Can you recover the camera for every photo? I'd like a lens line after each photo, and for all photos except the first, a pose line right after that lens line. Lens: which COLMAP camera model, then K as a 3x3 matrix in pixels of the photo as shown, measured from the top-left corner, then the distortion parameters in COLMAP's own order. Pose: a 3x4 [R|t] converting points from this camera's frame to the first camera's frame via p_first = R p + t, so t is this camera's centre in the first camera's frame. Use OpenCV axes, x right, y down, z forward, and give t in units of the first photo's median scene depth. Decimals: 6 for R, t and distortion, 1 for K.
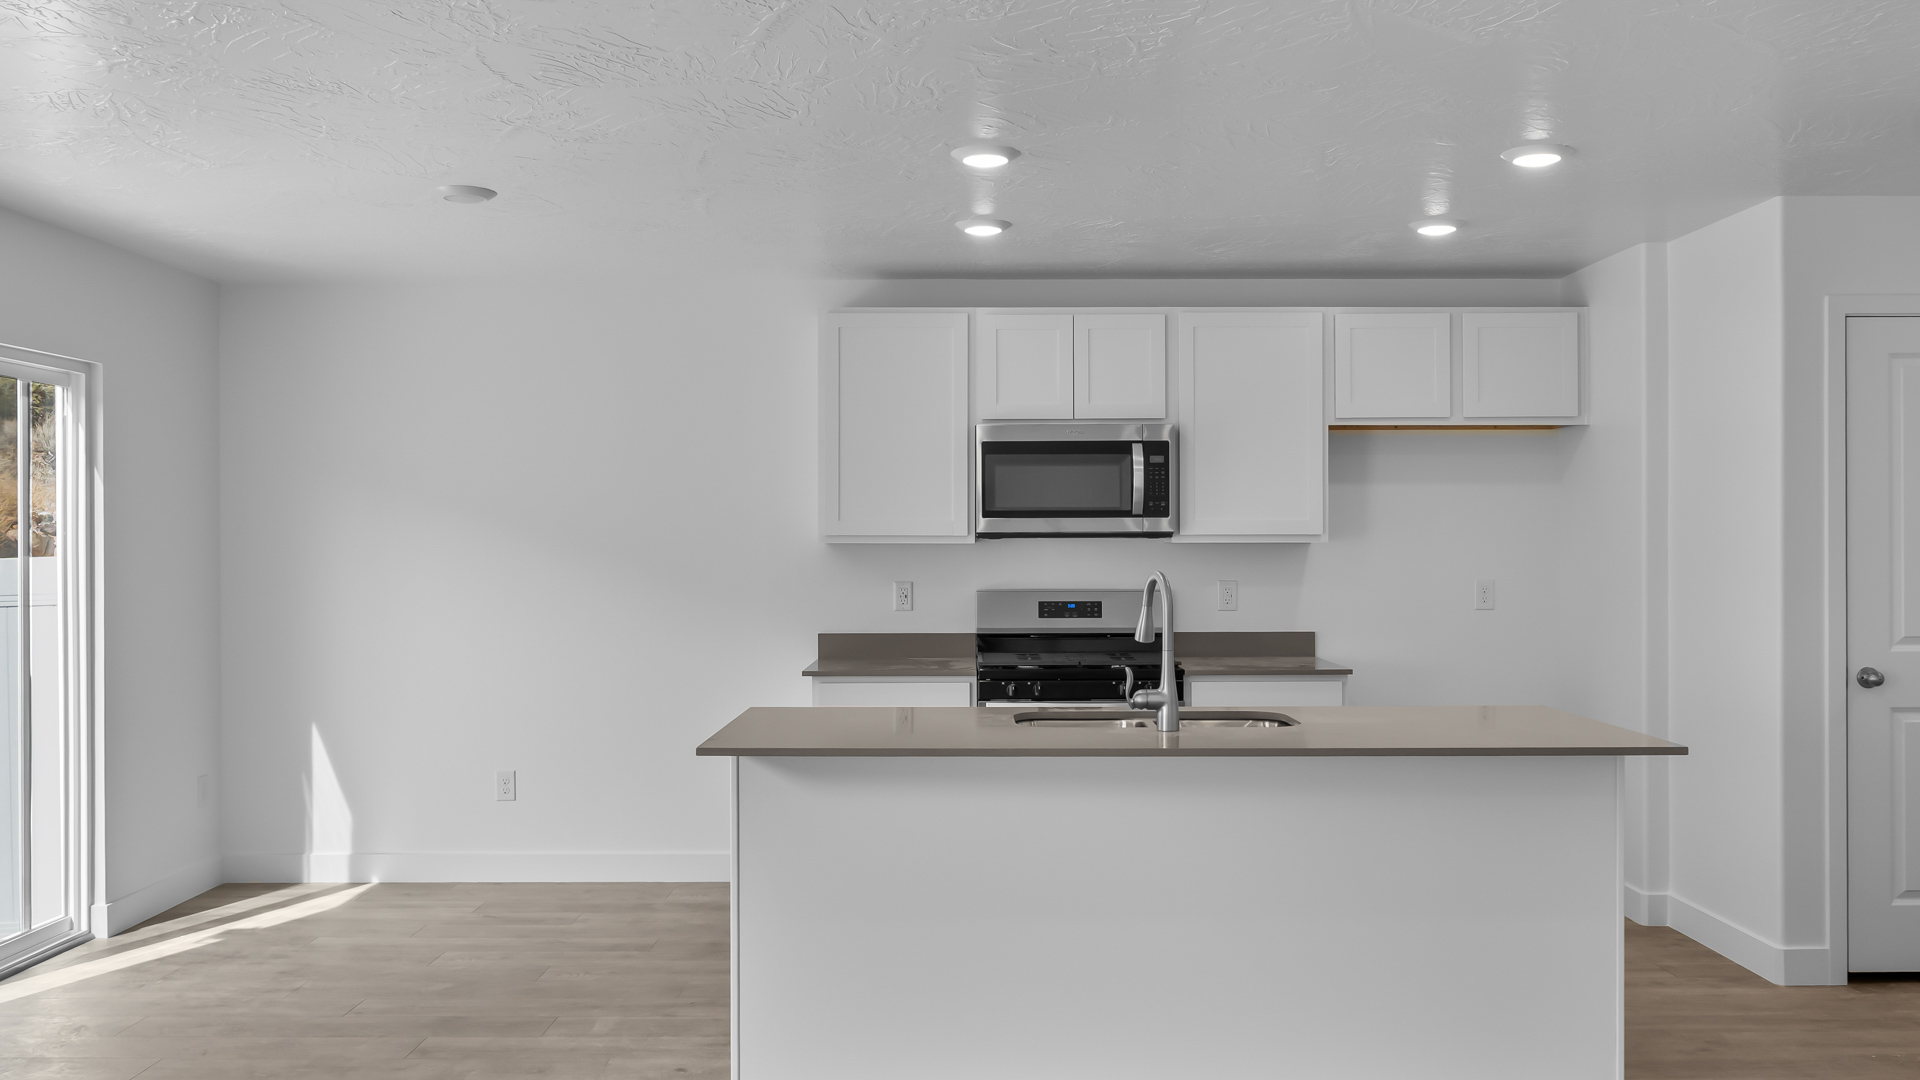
lens RADIAL K [[1582.7, 0, 950.1], [0, 1582.7, 545.8], [0, 0, 1]] dist [-0.001512, 0.000339]
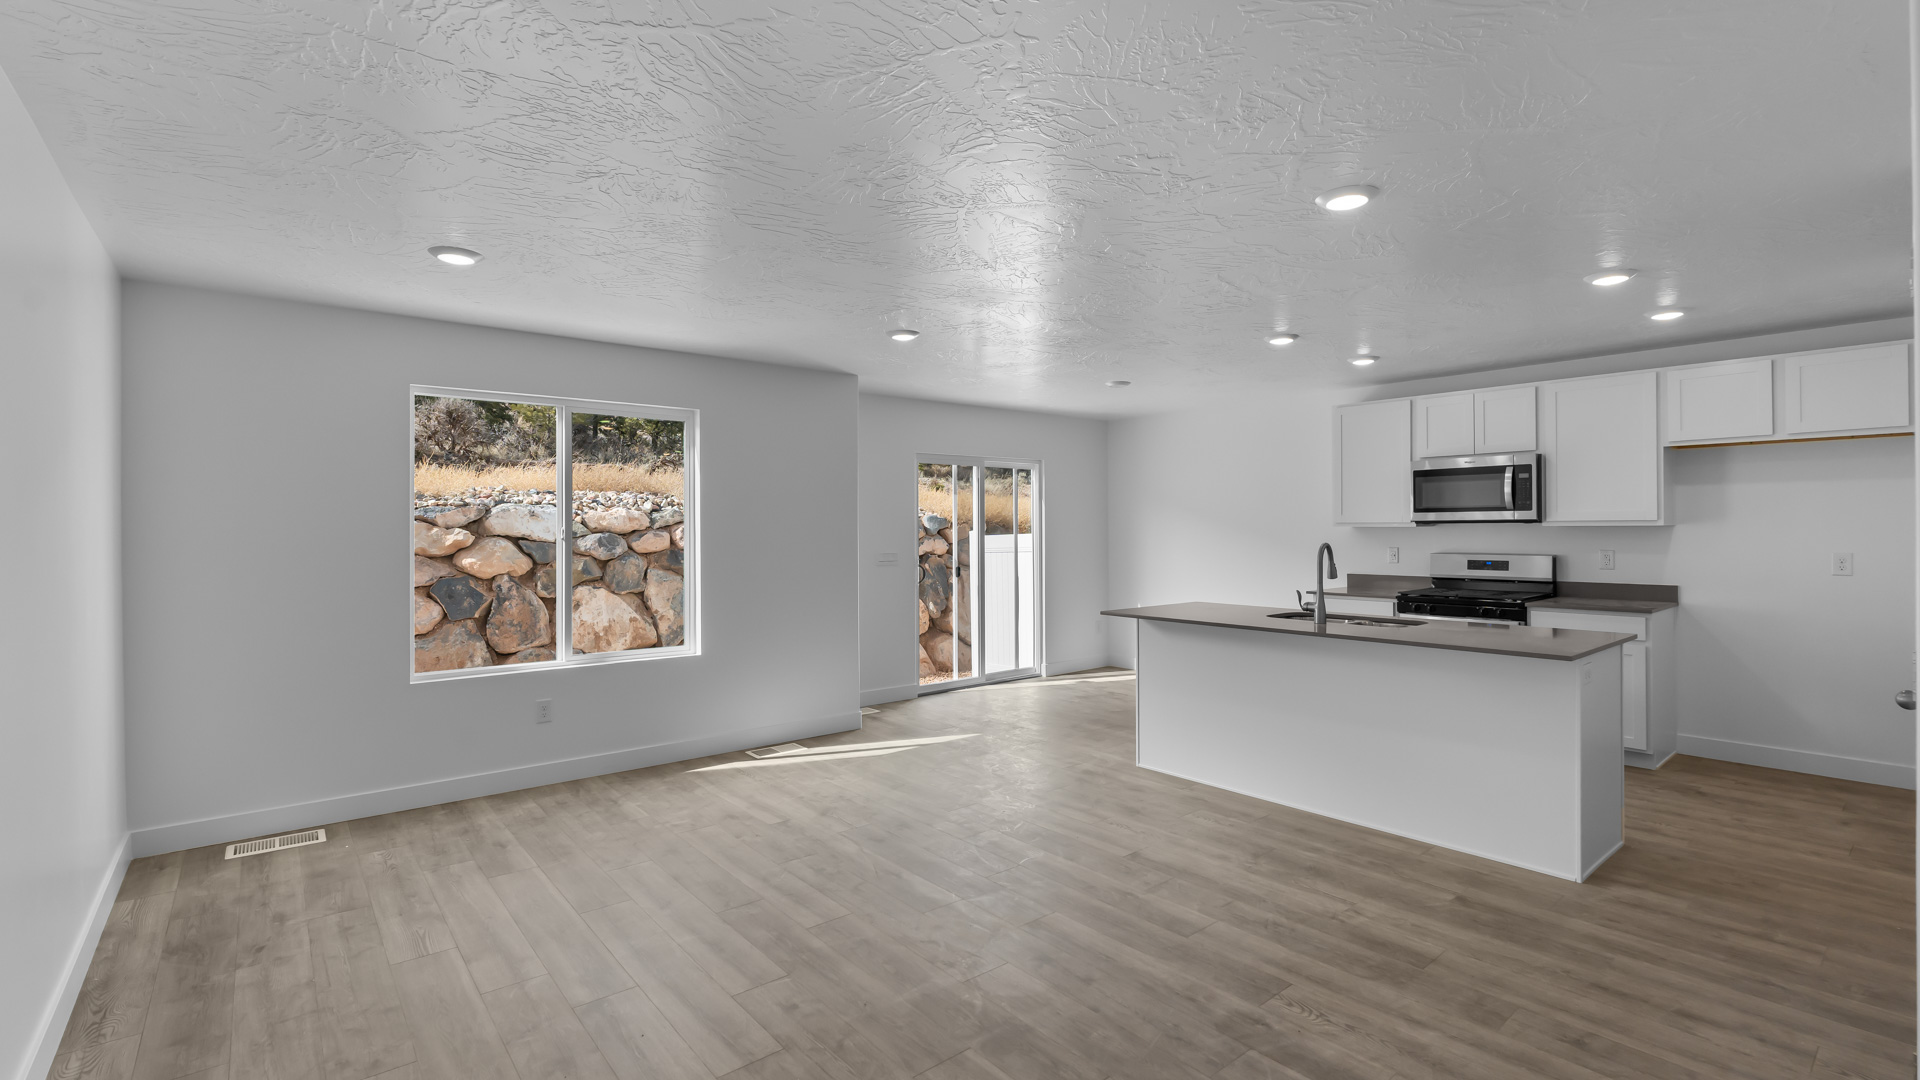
lens RADIAL K [[839.4, 0, 976.0], [0, 839.4, 526.5], [0, 0, 1]] dist [-0.001093, -0.000153]
pose [[0.651768, -0.002161, -0.758415, 0.423364], [0.004364, 0.999990, 0.000901, -0.004652], [0.758406, -0.003897, 0.651771, -0.004966]]
